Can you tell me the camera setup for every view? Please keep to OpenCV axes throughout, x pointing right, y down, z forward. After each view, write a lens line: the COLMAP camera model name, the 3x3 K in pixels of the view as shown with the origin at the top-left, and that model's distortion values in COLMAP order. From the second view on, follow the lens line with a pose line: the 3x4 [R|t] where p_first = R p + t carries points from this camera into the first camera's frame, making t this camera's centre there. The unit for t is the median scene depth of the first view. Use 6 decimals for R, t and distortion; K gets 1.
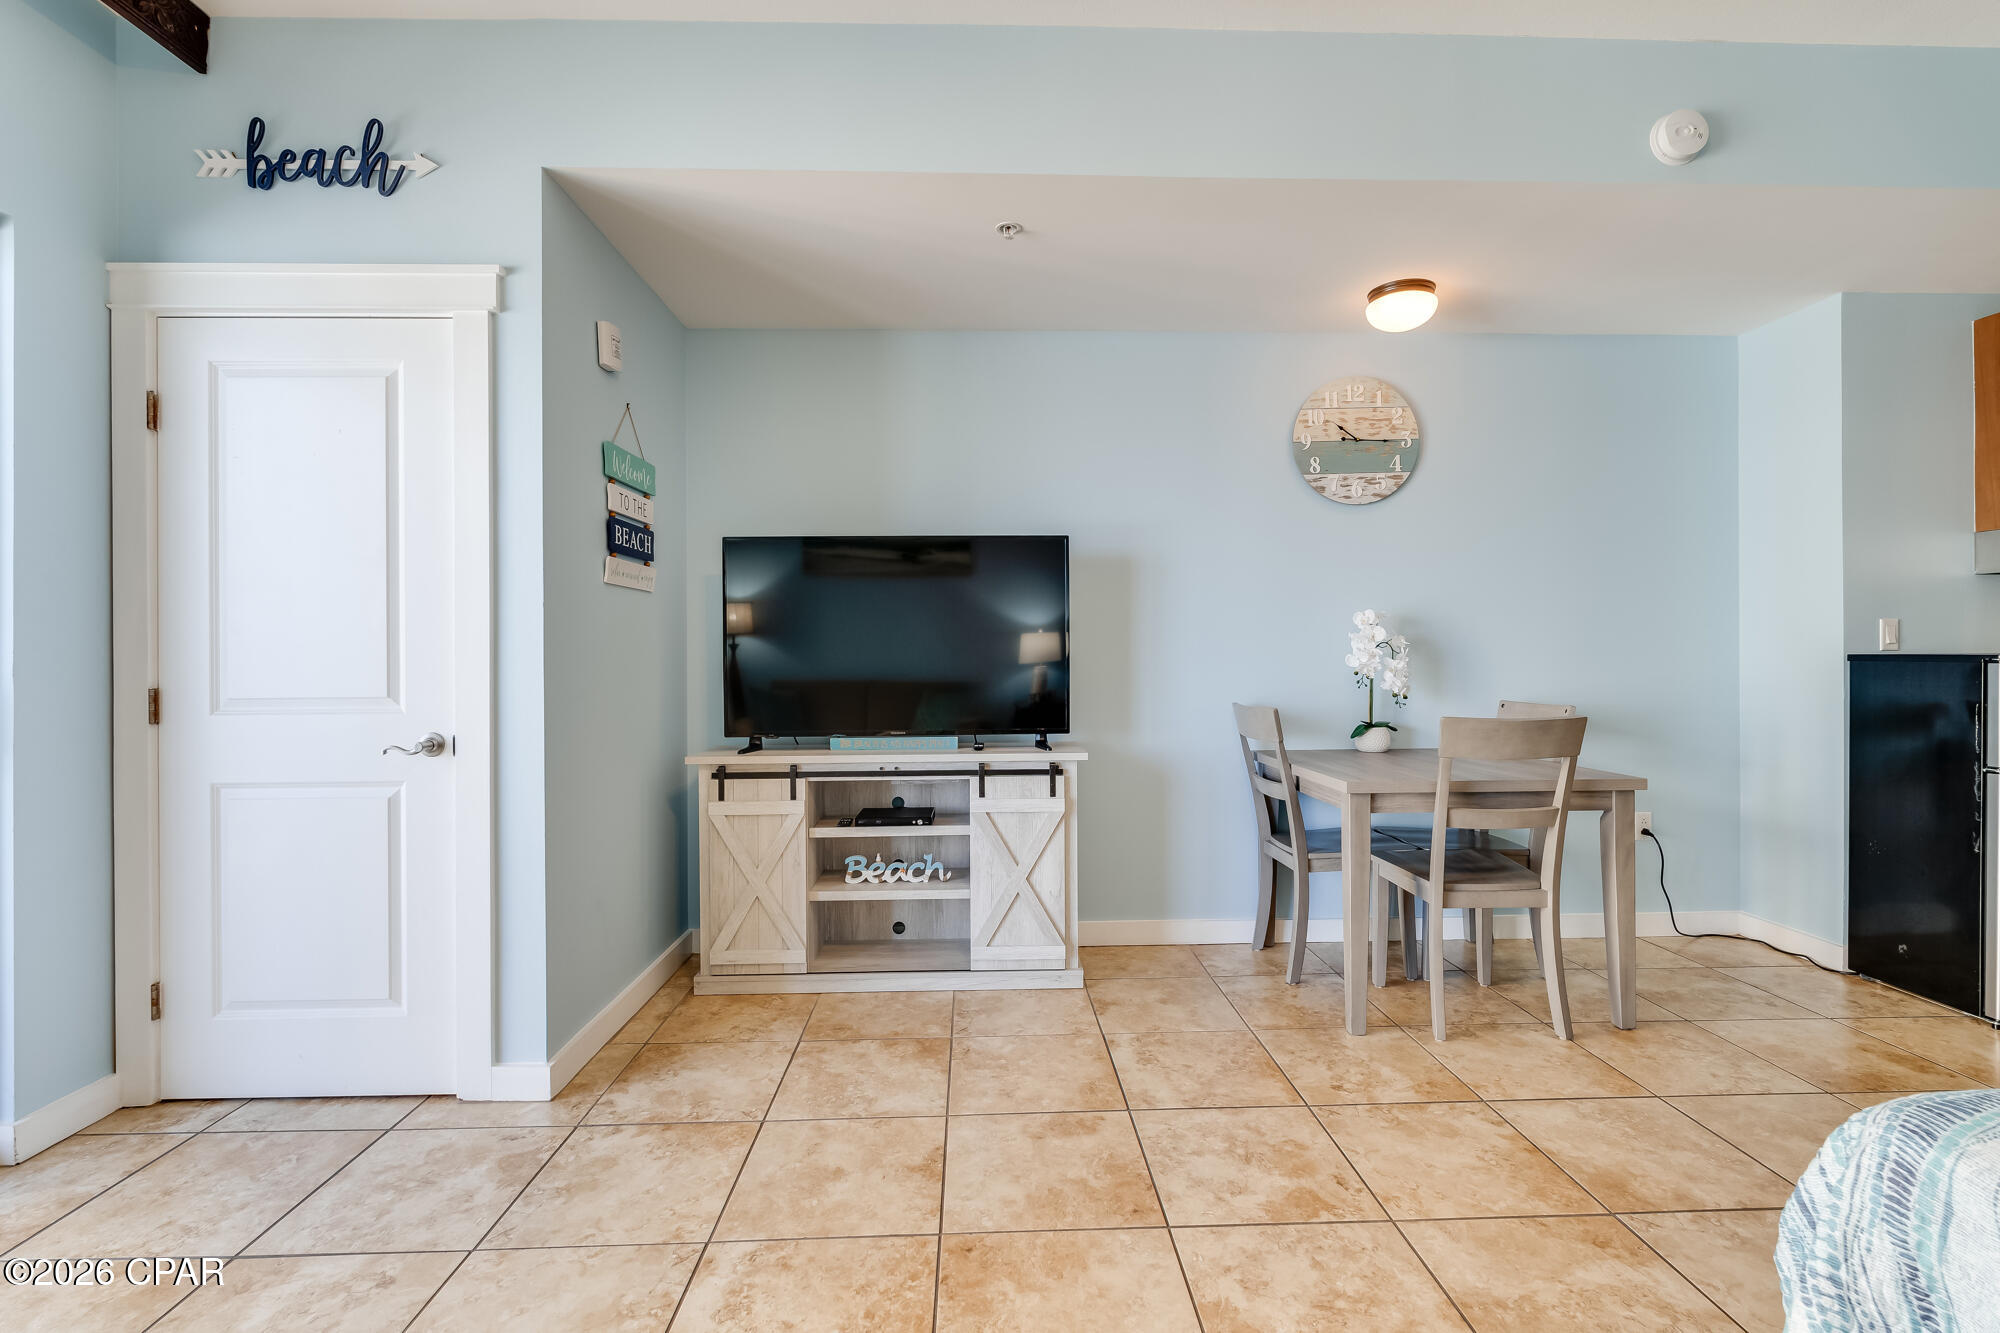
lens RADIAL K [[889.4, 0, 1001.6], [0, 889.4, 661.1], [0, 0, 1]] dist [-0.002540, 0.000731]
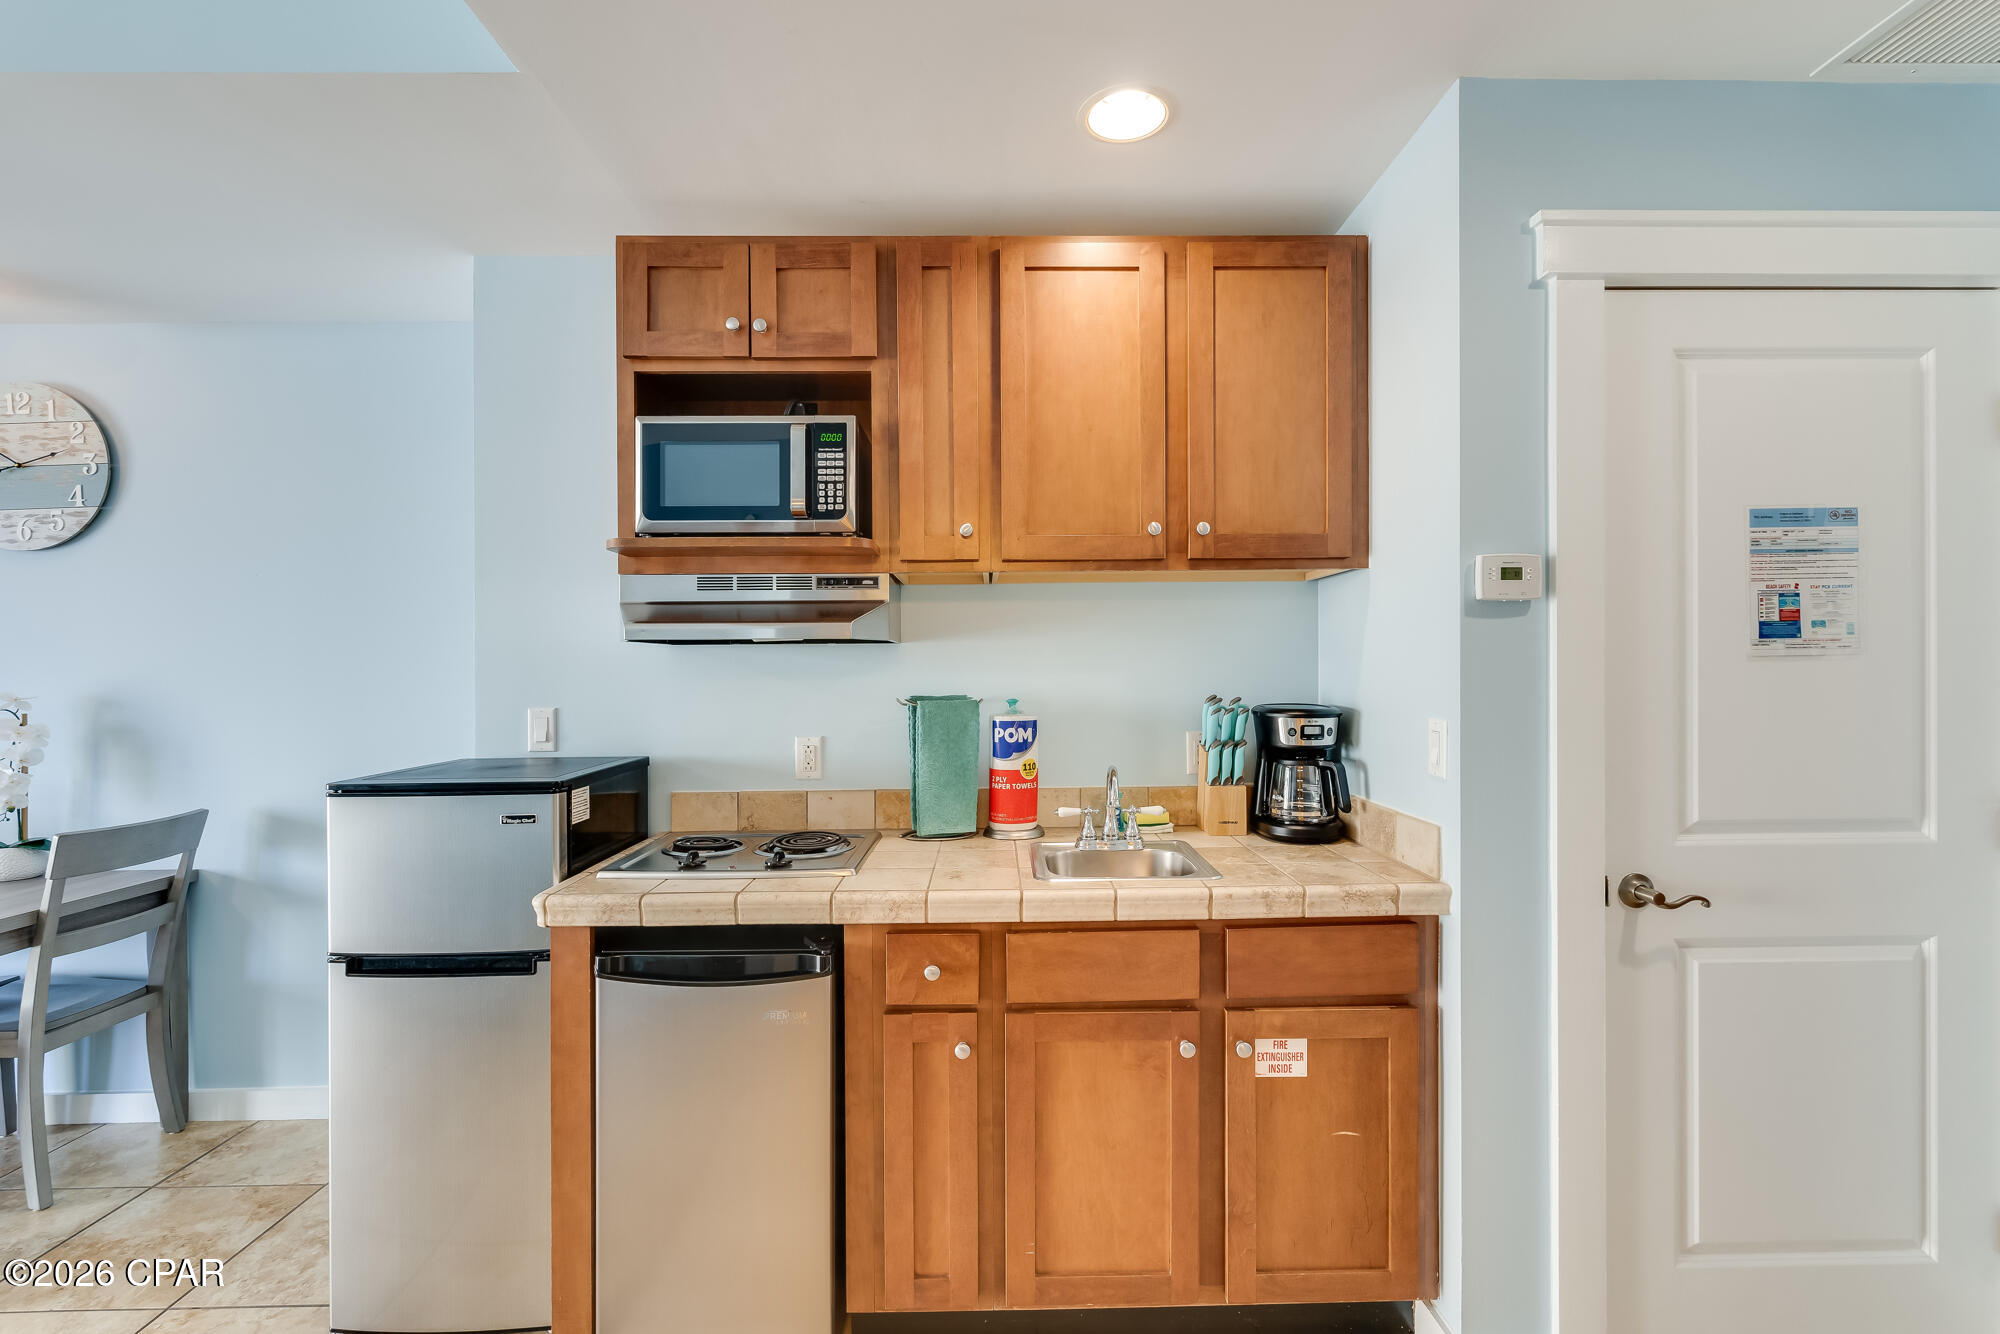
lens RADIAL K [[889.4, 0, 1013.5], [0, 889.4, 672.3], [0, 0, 1]] dist [-0.002540, 0.000731]
pose [[0.999888, -0.004577, -0.014256, 1.450431], [0.004564, 0.999989, -0.000957, -0.077892], [0.014260, 0.000892, 0.999898, 0.292987]]
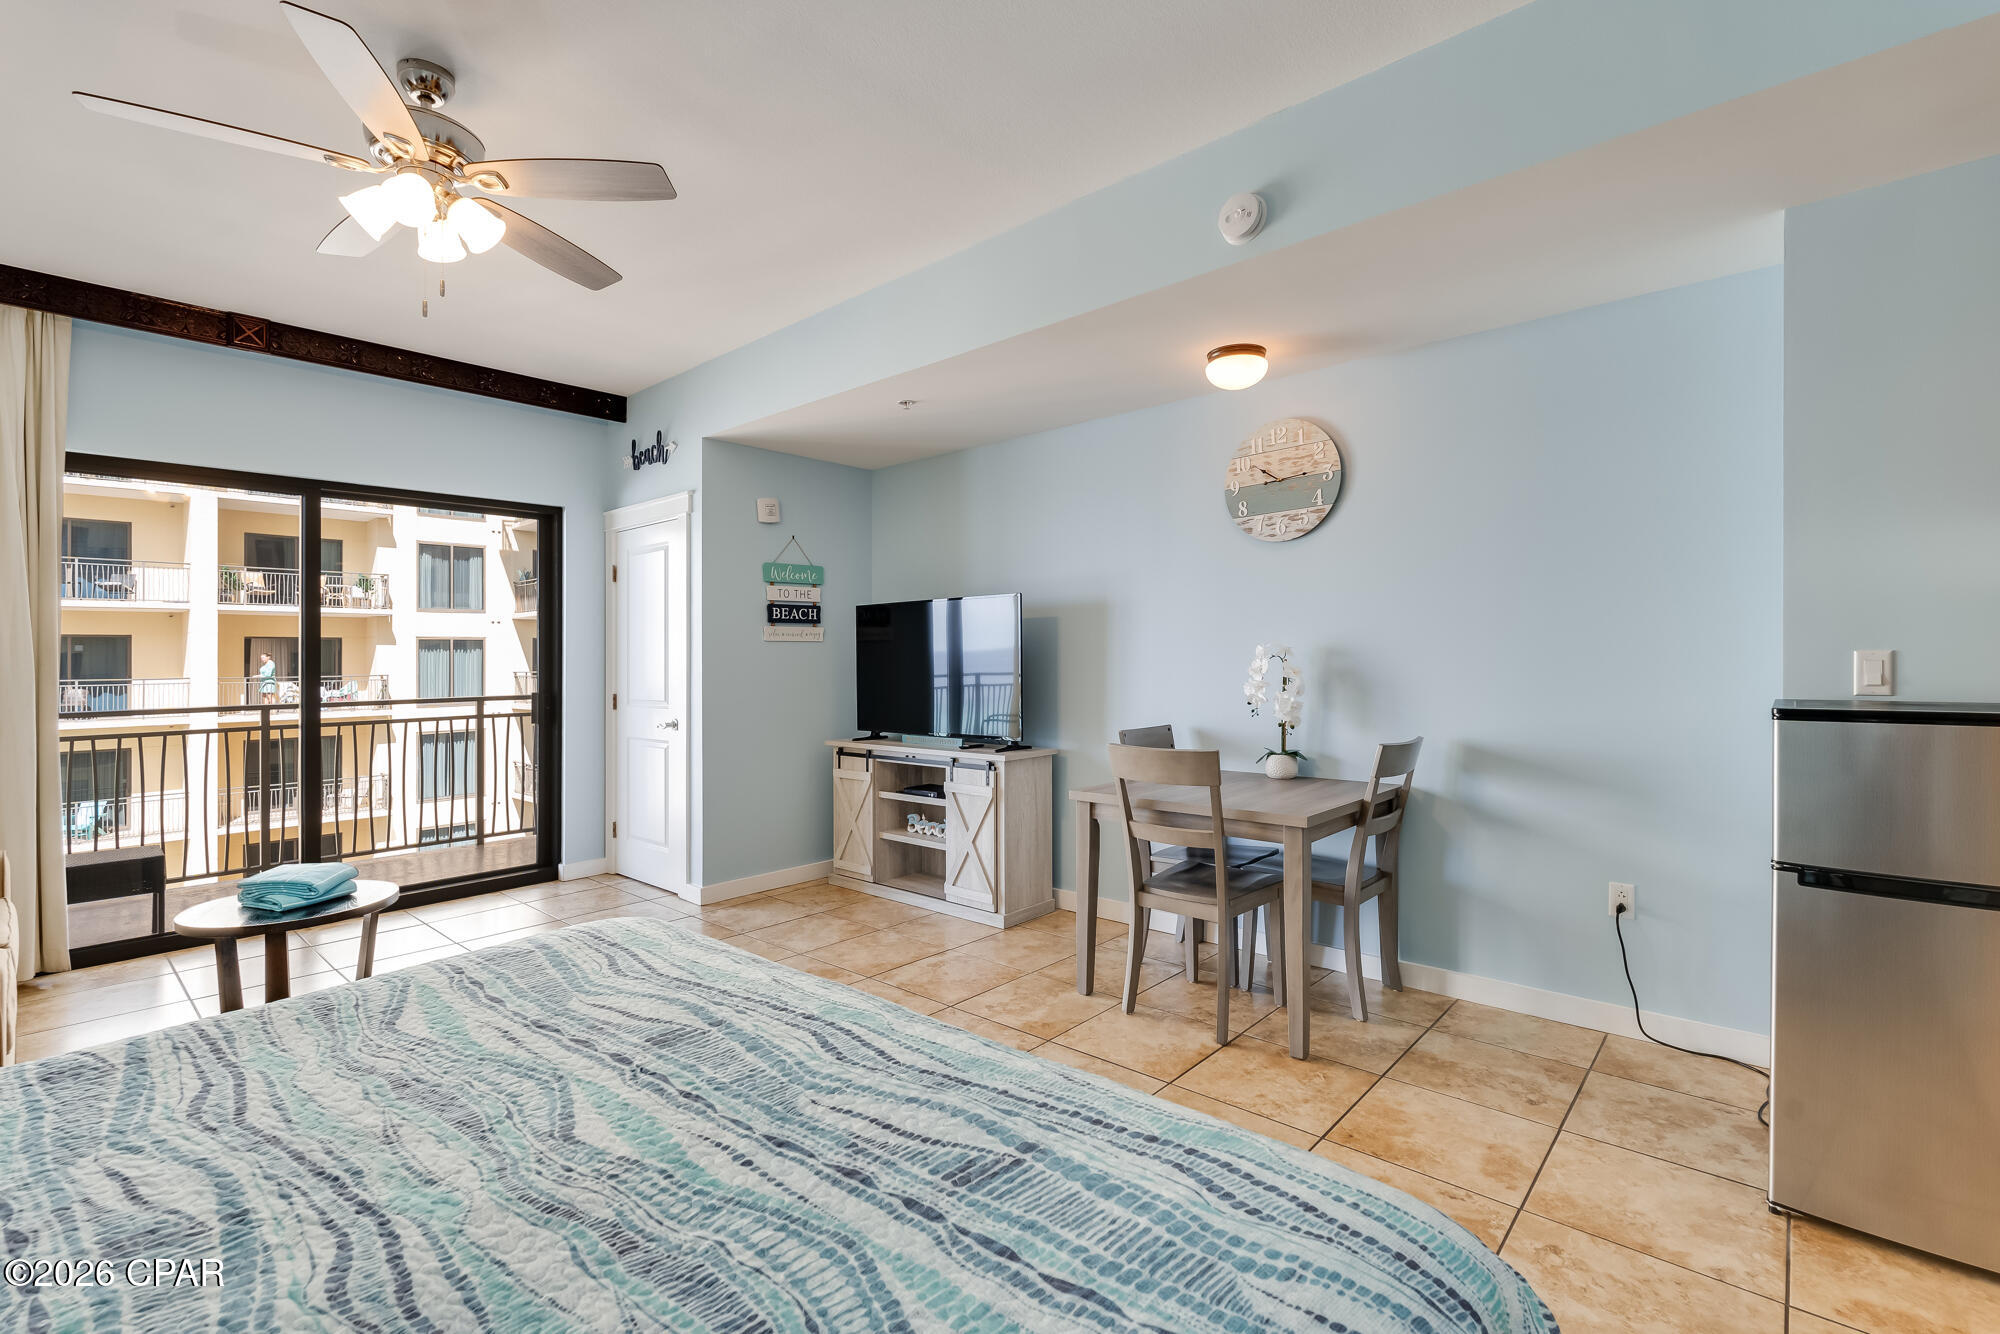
lens RADIAL K [[889.4, 0, 997.8], [0, 889.4, 675.2], [0, 0, 1]] dist [-0.002540, 0.000731]
pose [[0.720261, 0.010186, -0.693629, 1.025385], [-0.000072, 0.999893, 0.014609, -0.040076], [0.693704, -0.010473, 0.720185, 0.018893]]
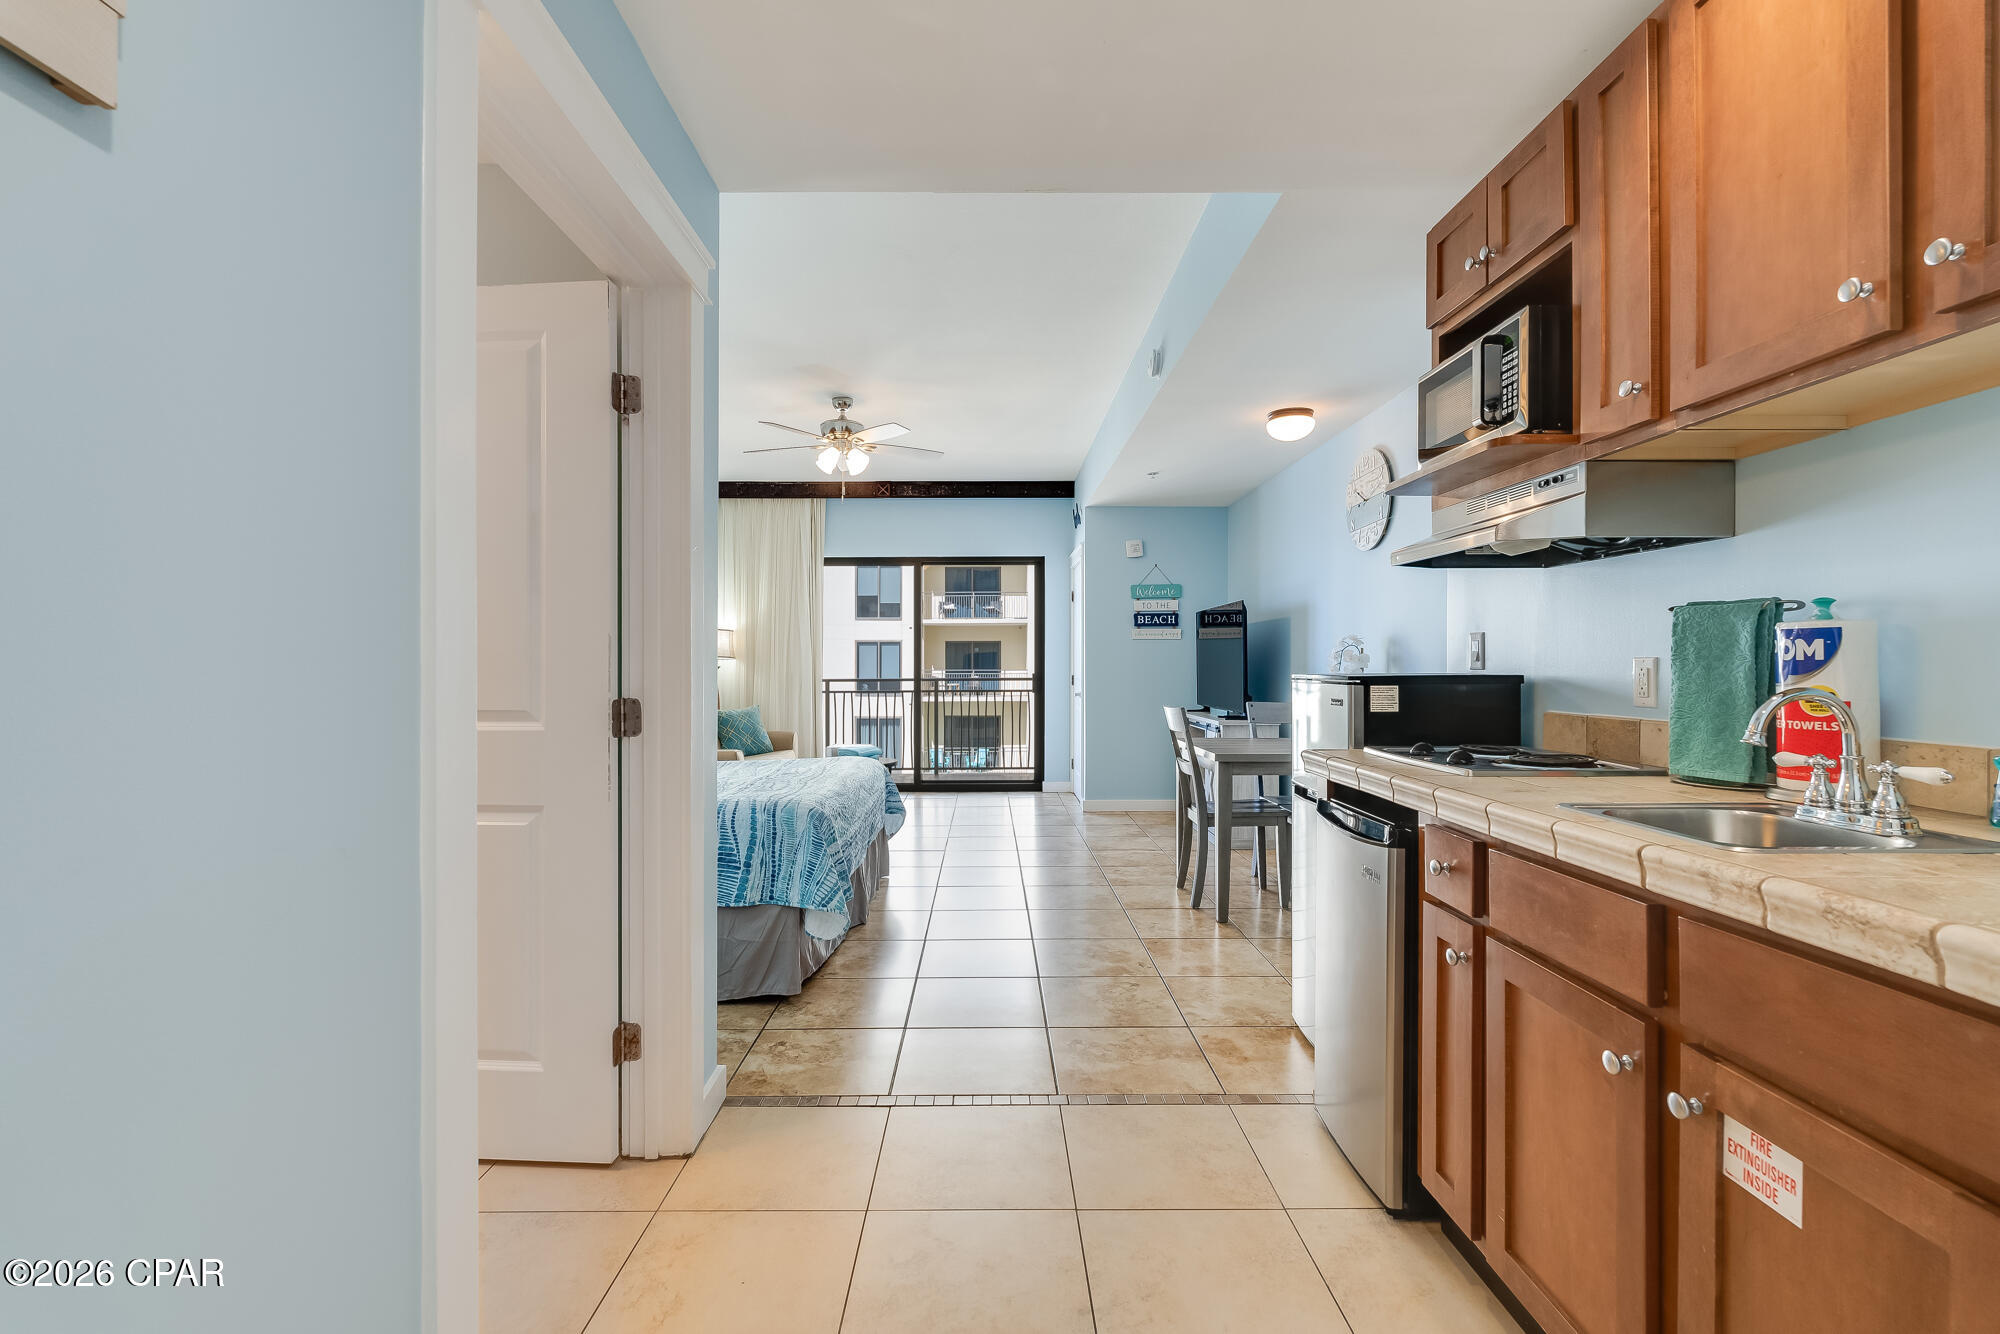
lens RADIAL K [[889.4, 0, 989.2], [0, 889.4, 667.3], [0, 0, 1]] dist [-0.002540, 0.000731]
pose [[-0.031272, 0.007257, -0.999485, 1.943138], [-0.007201, 0.999946, 0.007486, -0.019125], [0.999485, 0.007431, -0.031219, 0.580655]]
